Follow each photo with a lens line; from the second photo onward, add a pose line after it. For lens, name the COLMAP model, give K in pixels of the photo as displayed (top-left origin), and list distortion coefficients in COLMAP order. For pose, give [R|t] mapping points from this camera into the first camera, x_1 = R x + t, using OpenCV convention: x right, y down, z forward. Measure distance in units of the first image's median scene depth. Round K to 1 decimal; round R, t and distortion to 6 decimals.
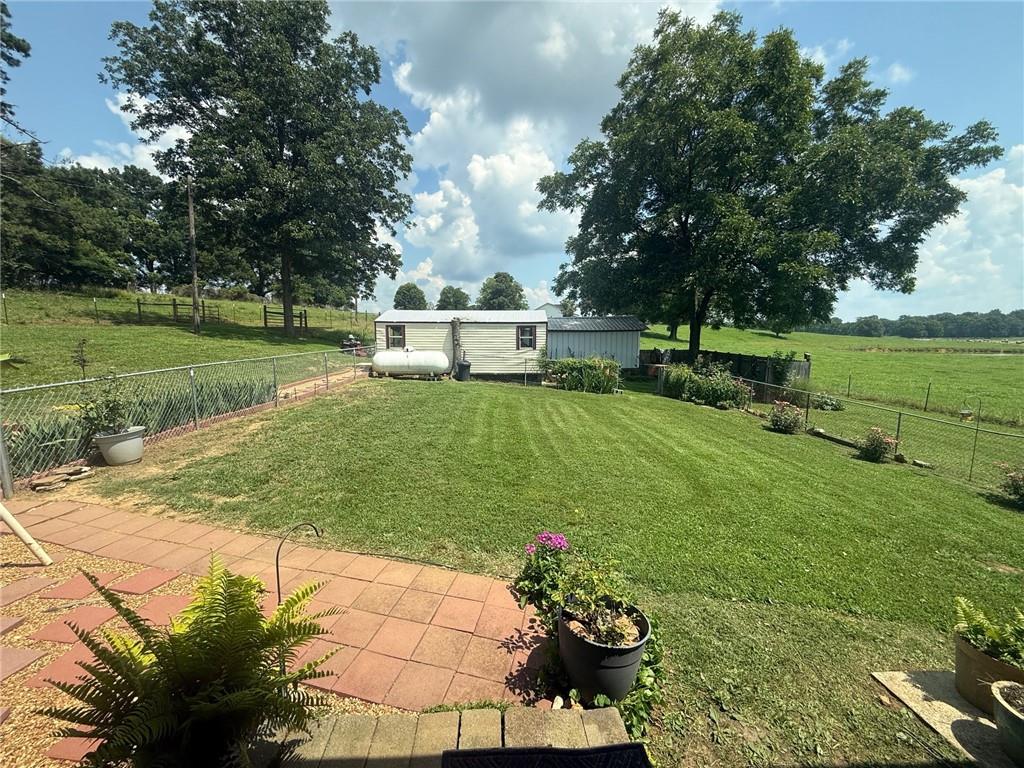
lens RADIAL K [[408.1, 0, 512.1], [0, 408.1, 385.7], [0, 0, 1]] dist [-0.000541, -0.000332]
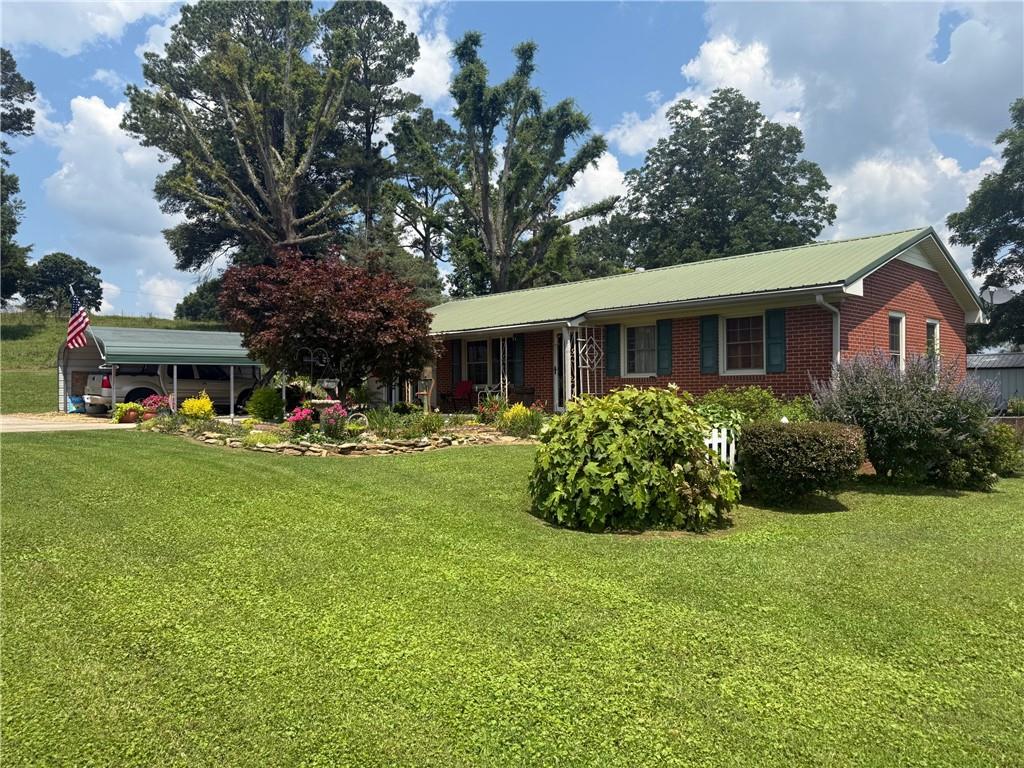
lens RADIAL K [[718.8, 0, 510.3], [0, 718.8, 388.3], [0, 0, 1]] dist [0.093431, -0.134330]
pose [[0.651987, -0.003806, -0.758220, 0.938744], [-0.095364, 0.991635, -0.086980, 0.205026], [0.752209, 0.129017, 0.646171, -1.151231]]
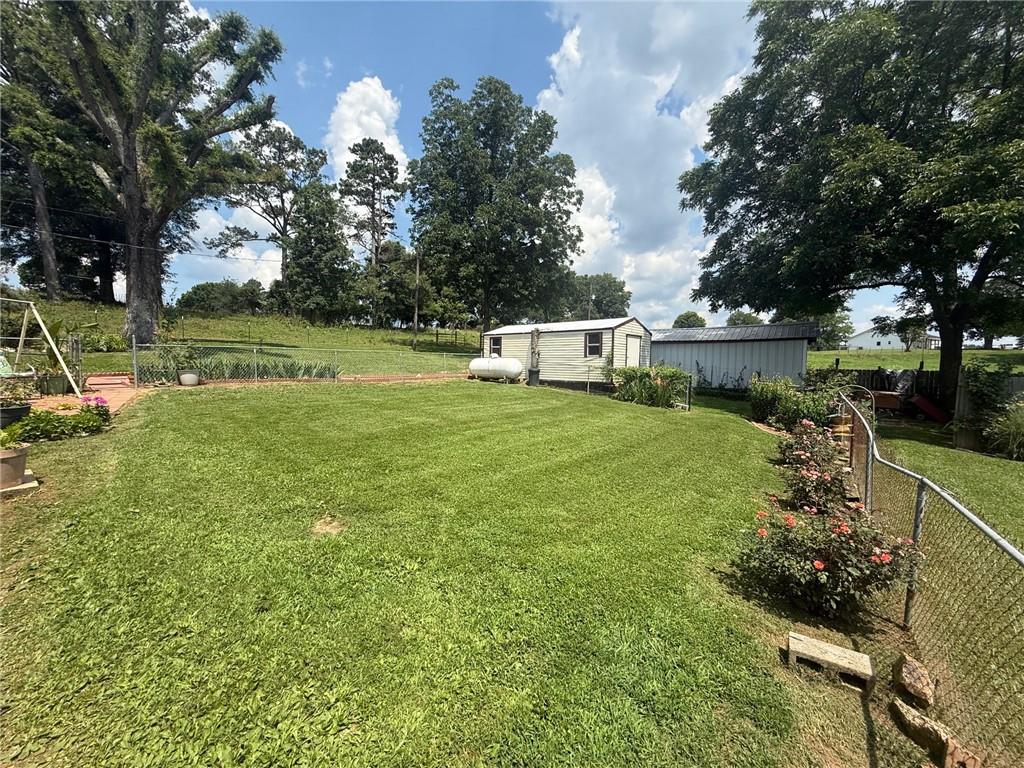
lens RADIAL K [[408.1, 0, 512.1], [0, 408.1, 385.7], [0, 0, 1]] dist [-0.000541, -0.000332]
pose [[0.759529, 0.040644, -0.649202, 0.518707], [-0.093244, 0.994542, -0.046825, 0.041627], [0.643756, 0.096099, 0.759173, 0.151175]]
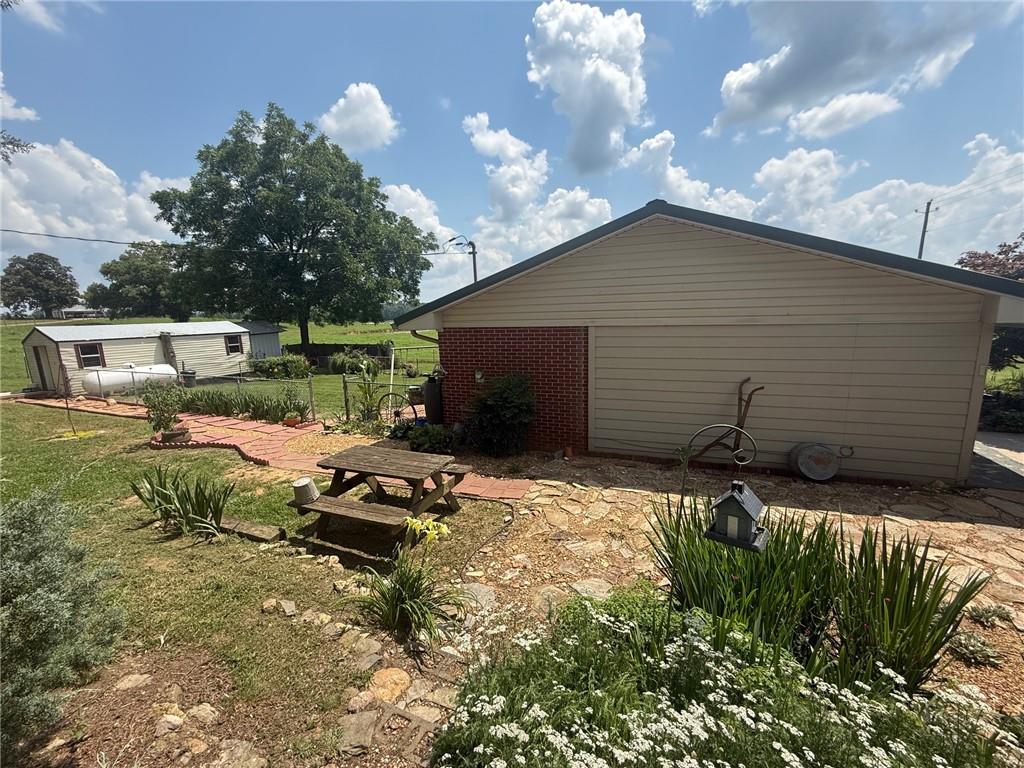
lens RADIAL K [[408.1, 0, 512.1], [0, 408.1, 385.7], [0, 0, 1]] dist [-0.000541, -0.000332]
pose [[0.411730, -0.177486, 0.893855, -0.738519], [0.151137, 0.980567, 0.125086, -0.023560], [-0.898686, 0.083592, 0.430554, -0.270126]]
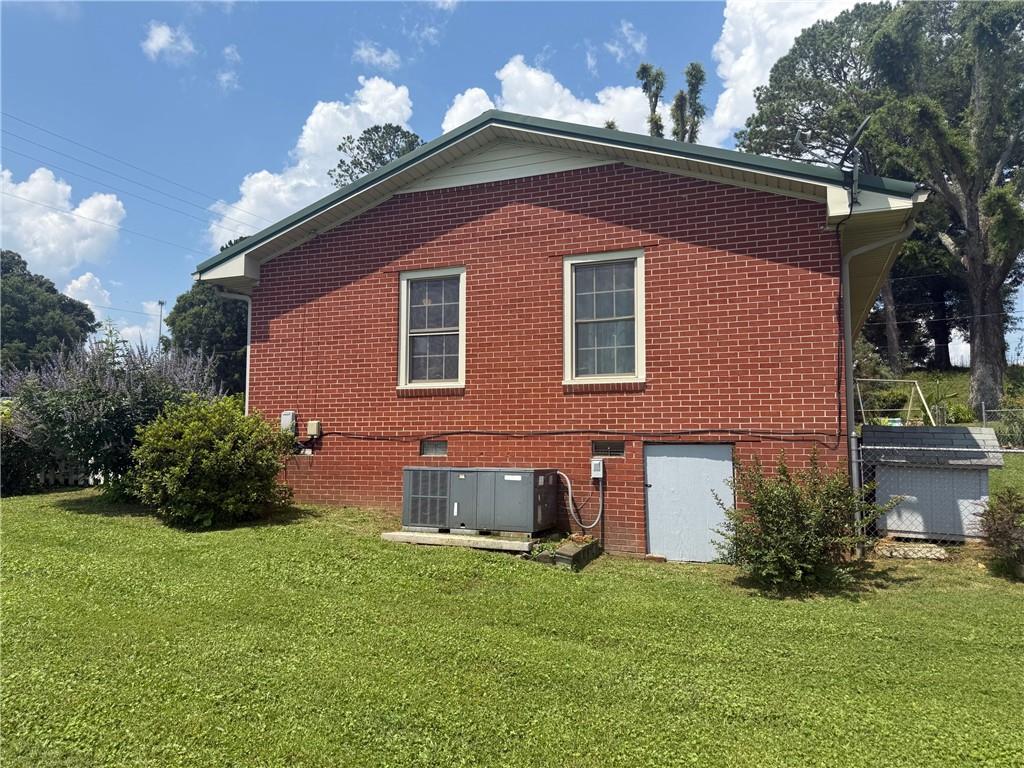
lens RADIAL K [[719.0, 0, 523.4], [0, 719.0, 380.7], [0, 0, 1]] dist [0.008107, -0.000377]
pose [[-0.420570, -0.085246, -0.903246, 1.045373], [-0.126040, 0.991412, -0.034881, 0.089763], [0.898462, 0.099175, -0.427703, 0.071658]]
